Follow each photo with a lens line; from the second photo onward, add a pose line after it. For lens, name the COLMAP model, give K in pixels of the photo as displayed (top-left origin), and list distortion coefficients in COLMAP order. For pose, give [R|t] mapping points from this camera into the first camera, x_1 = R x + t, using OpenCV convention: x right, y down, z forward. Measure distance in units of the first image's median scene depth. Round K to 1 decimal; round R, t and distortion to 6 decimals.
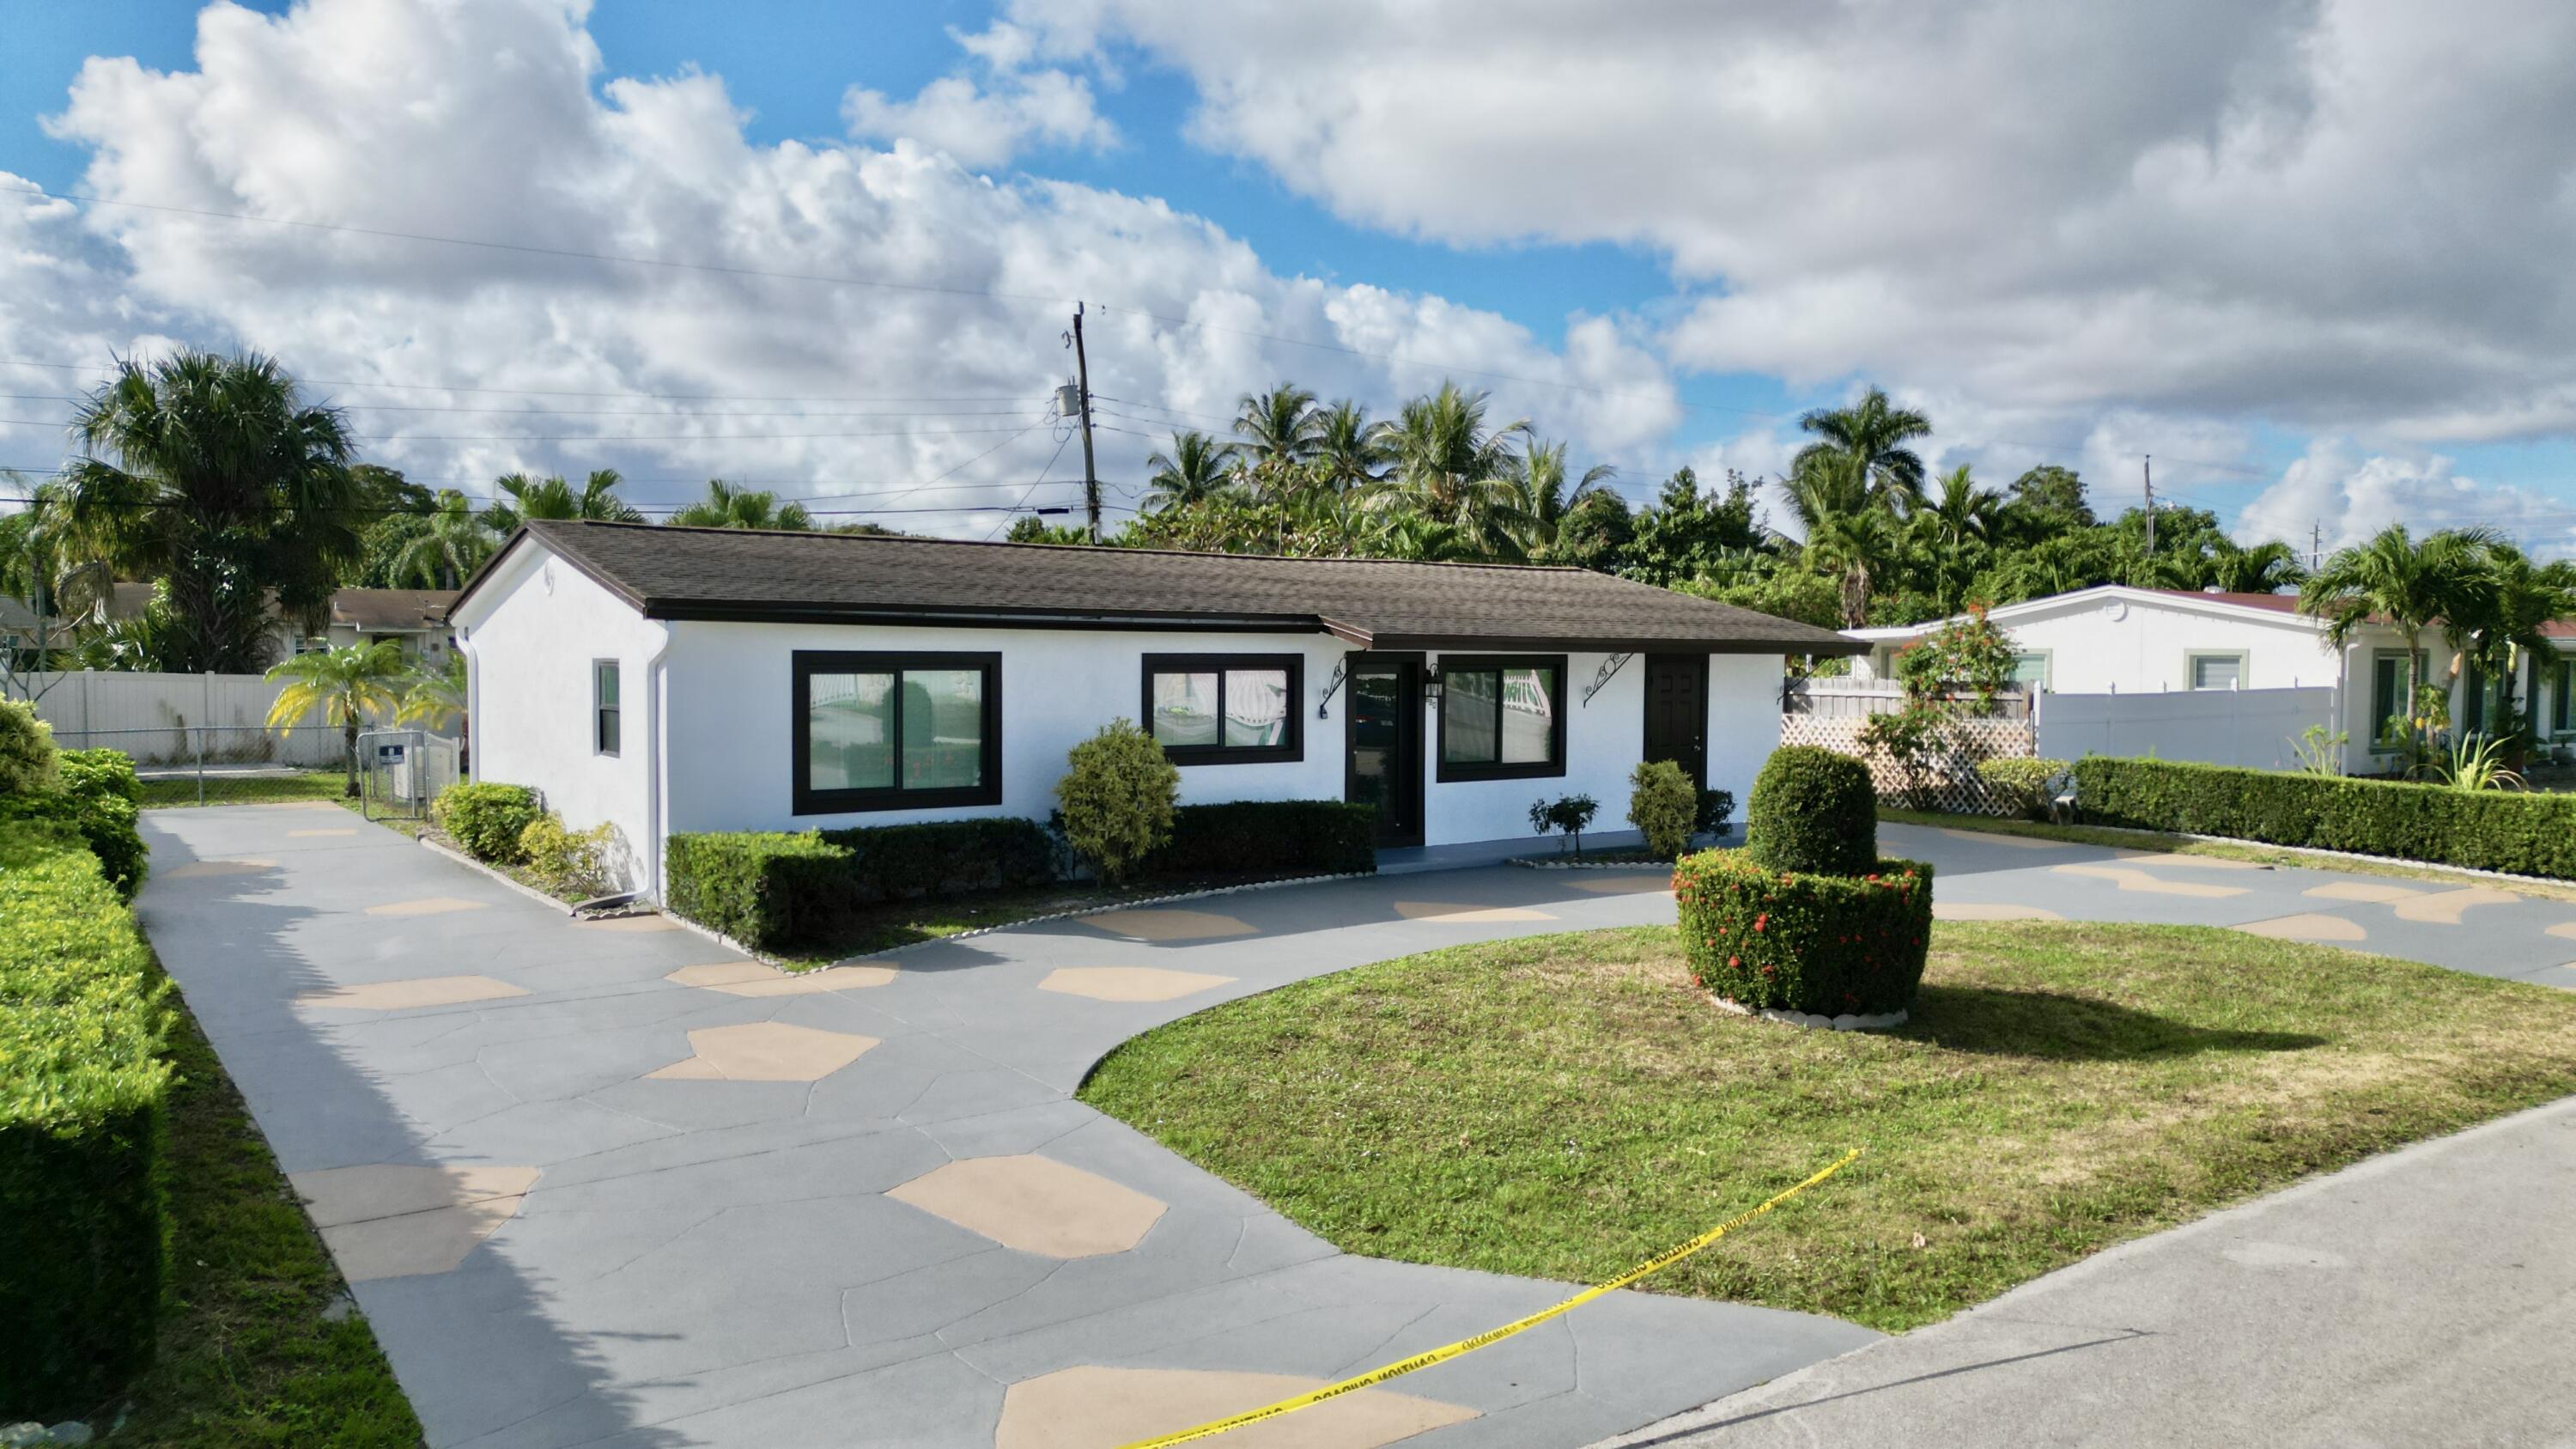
lens RADIAL K [[1788.9, 0, 1295.6], [0, 1788.9, 718.4], [0, 0, 1]] dist [0.065527, -0.062660]
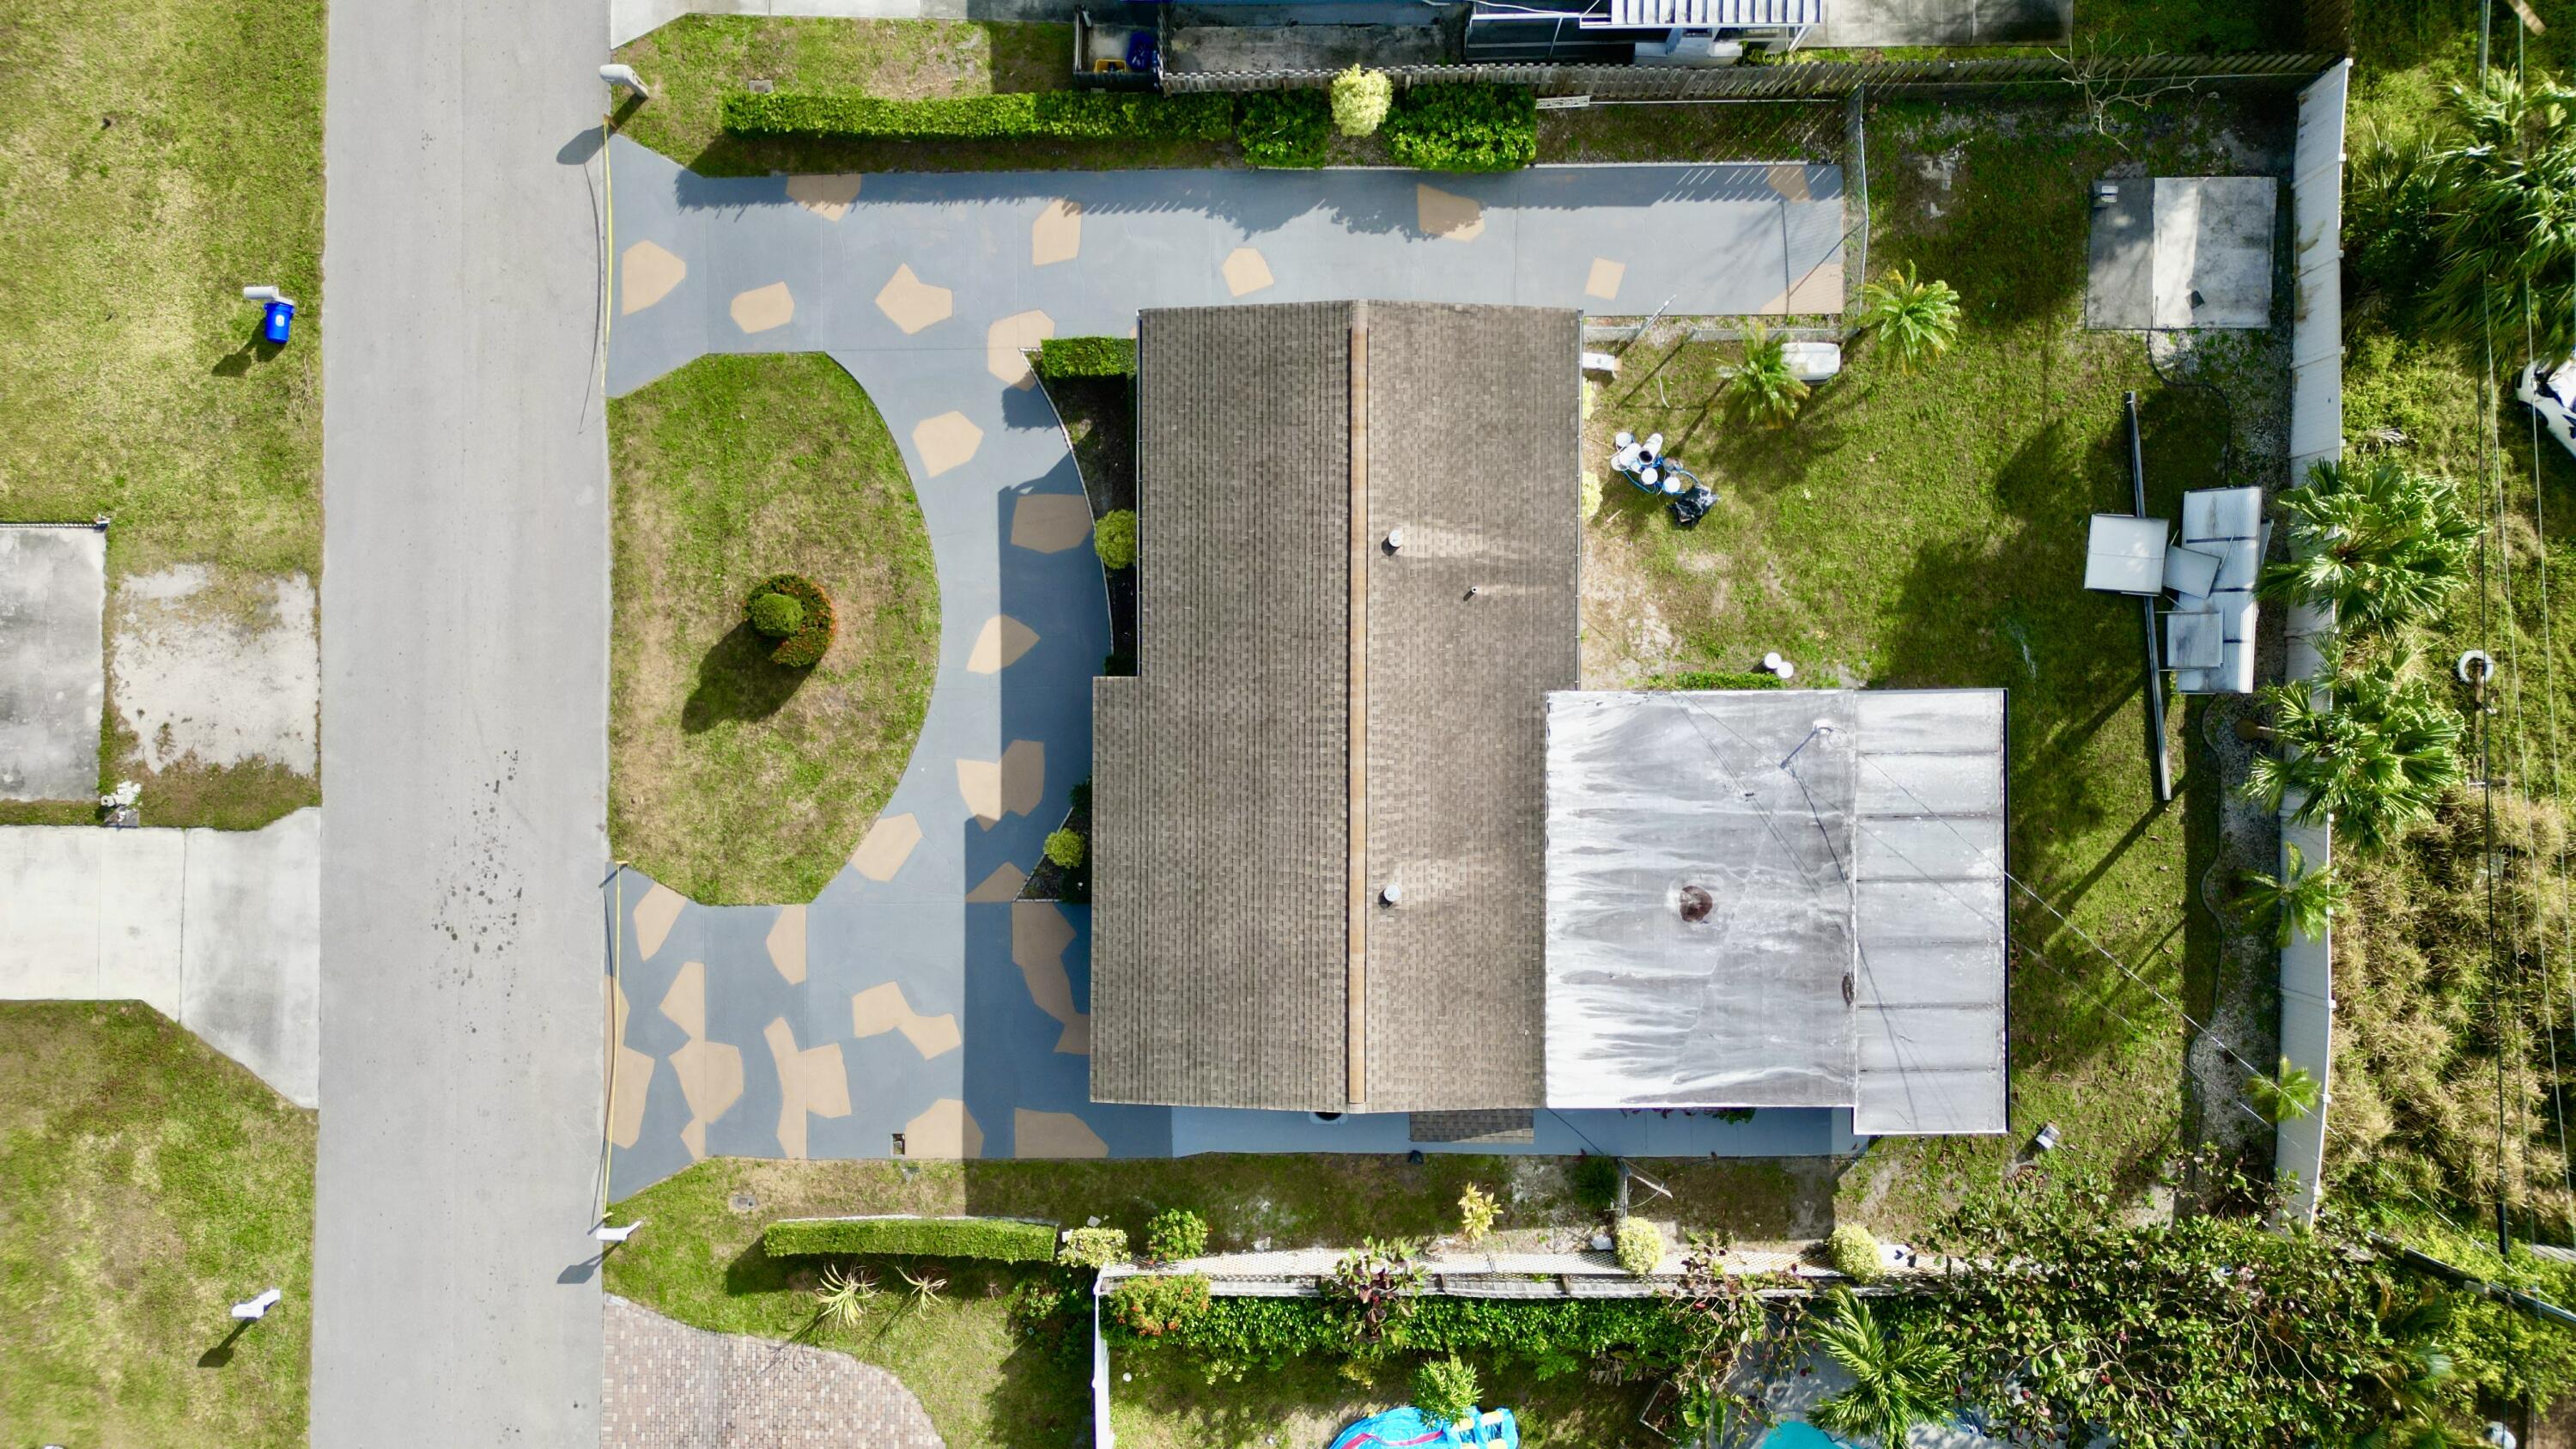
lens RADIAL K [[1788.9, 0, 1298.7], [0, 1788.9, 721.8], [0, 0, 1]] dist [0.065527, -0.062660]
pose [[-0.586730, 0.809726, 0.009623, -0.058256], [-0.010909, -0.019785, 0.999745, -1.816968], [0.809709, 0.586475, 0.020442, 1.101553]]
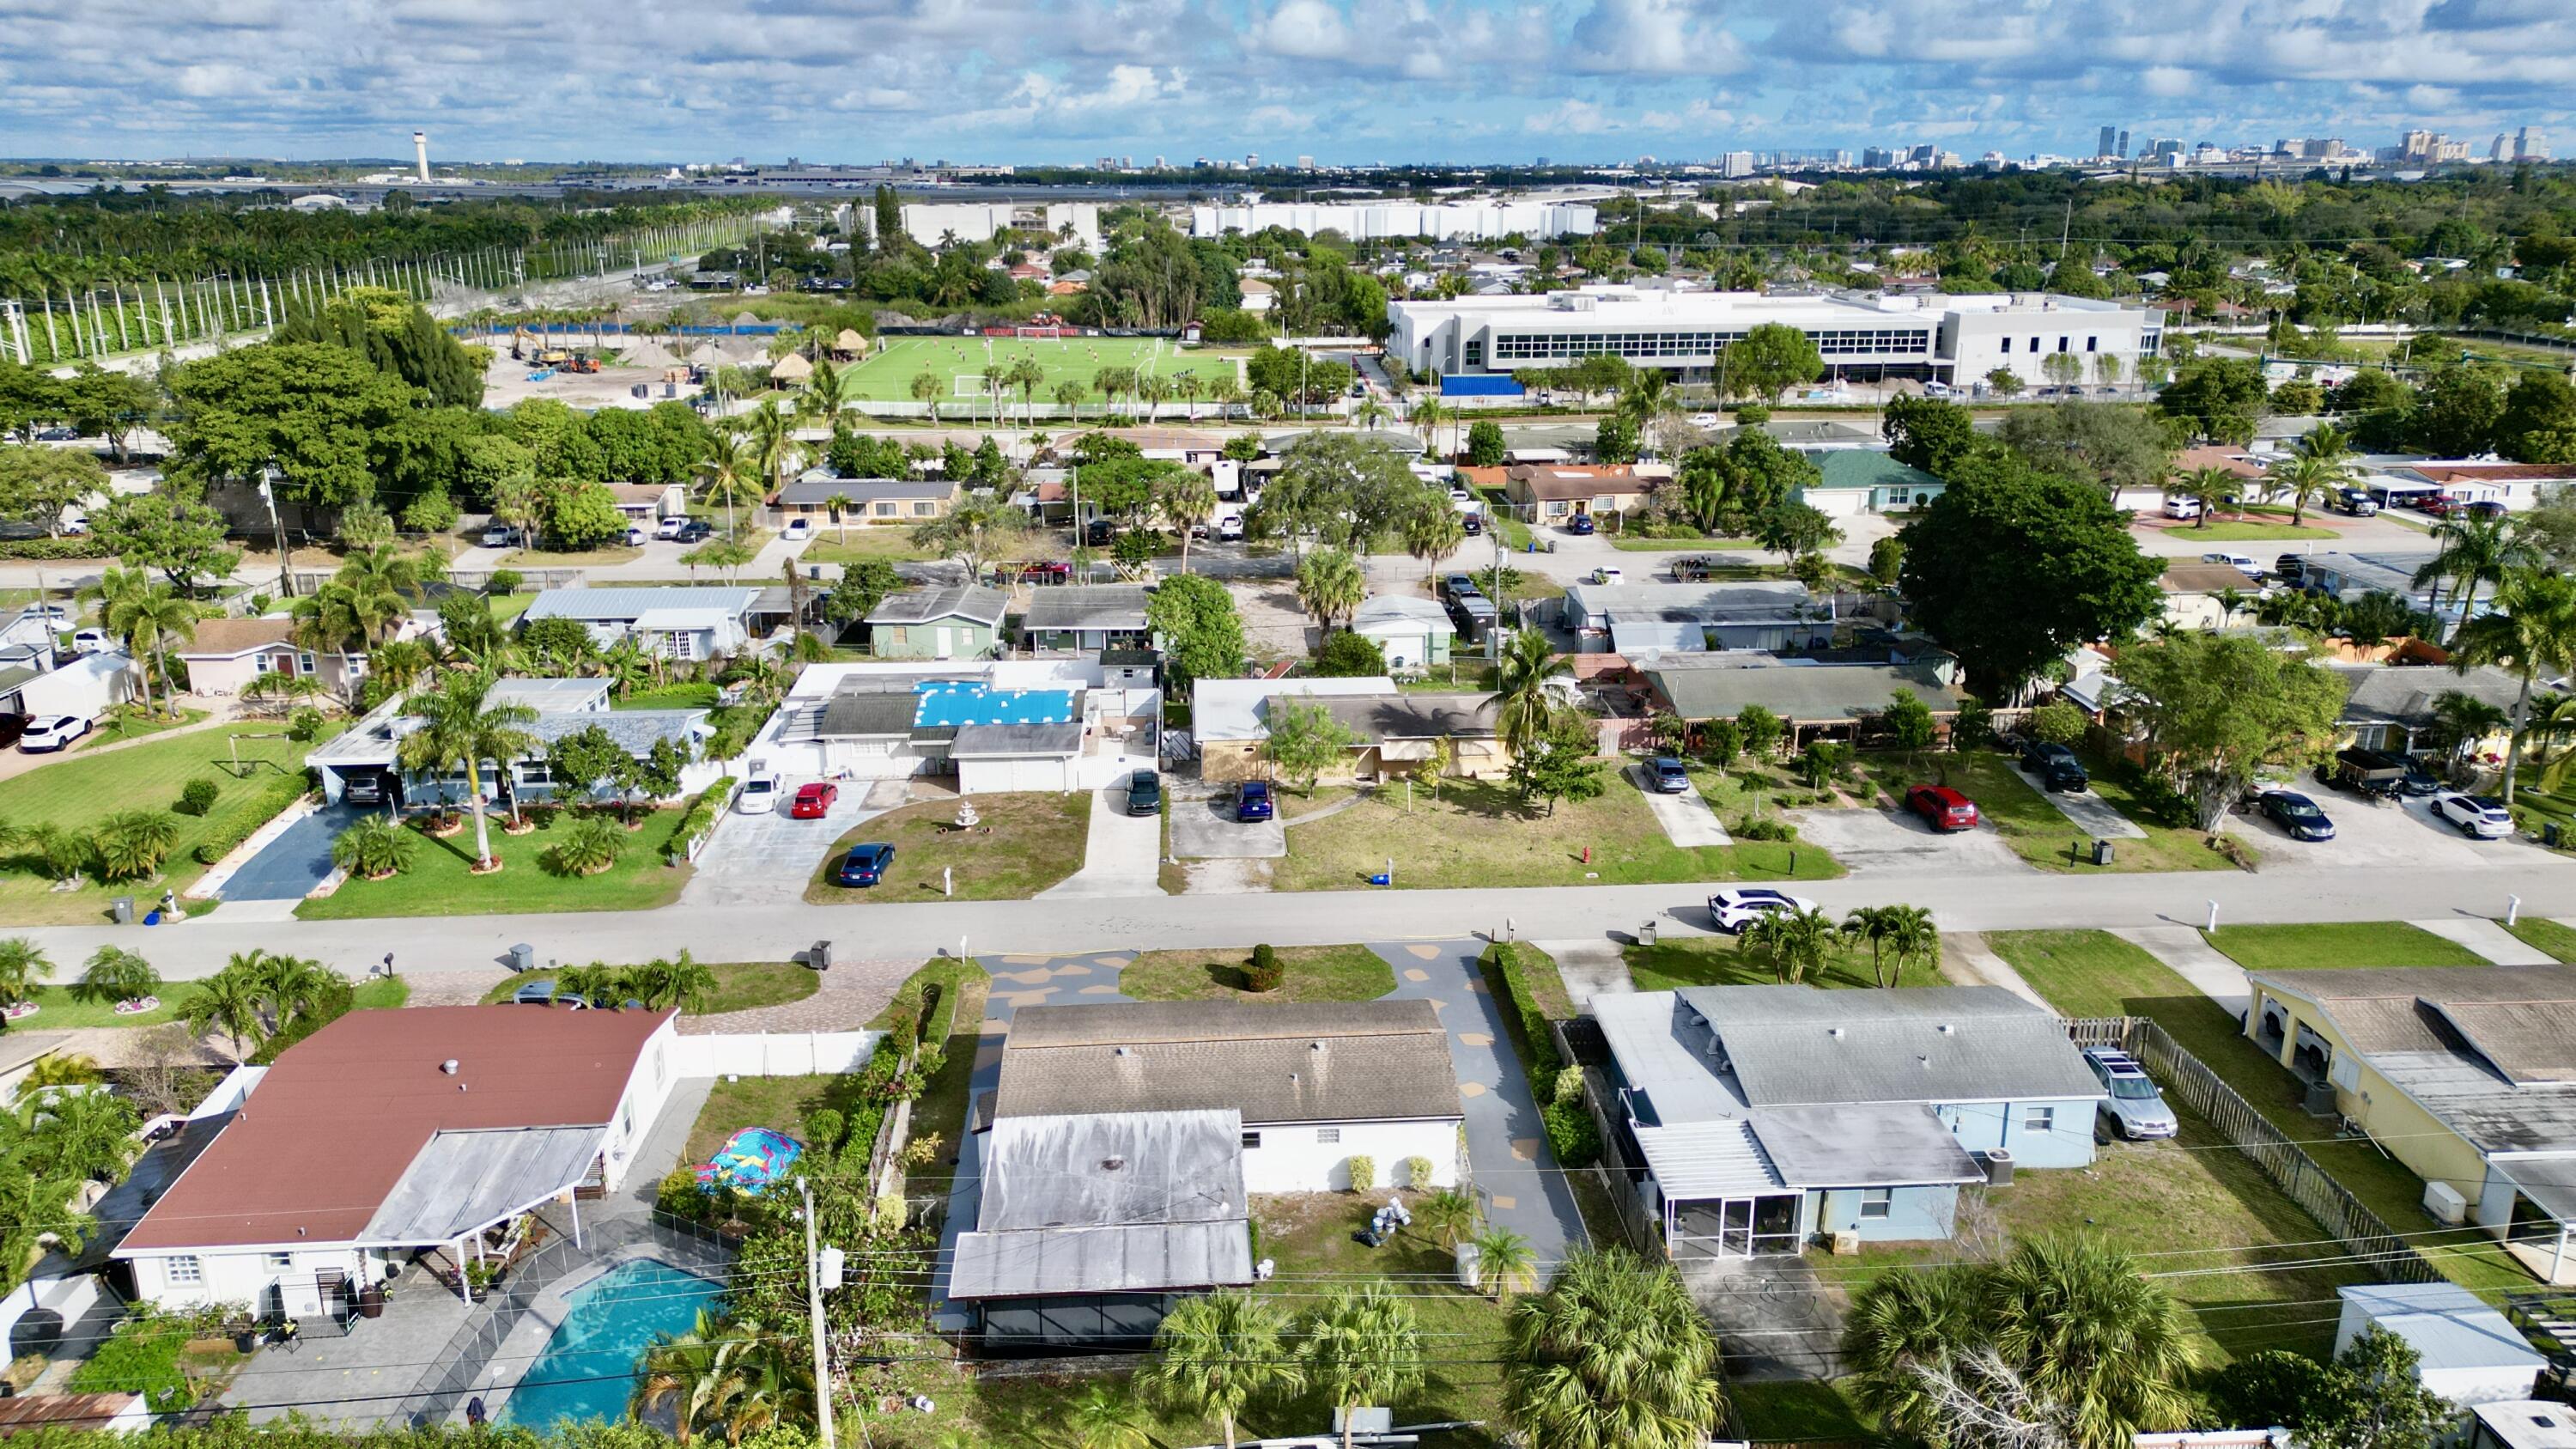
lens RADIAL K [[1788.9, 0, 1296.3], [0, 1788.9, 717.0], [0, 0, 1]] dist [0.065527, -0.062660]
pose [[-0.849219, -0.163240, 0.502174, -1.678167], [0.015482, 0.942909, 0.332690, -1.686244], [-0.527813, 0.290301, -0.798210, 3.455962]]
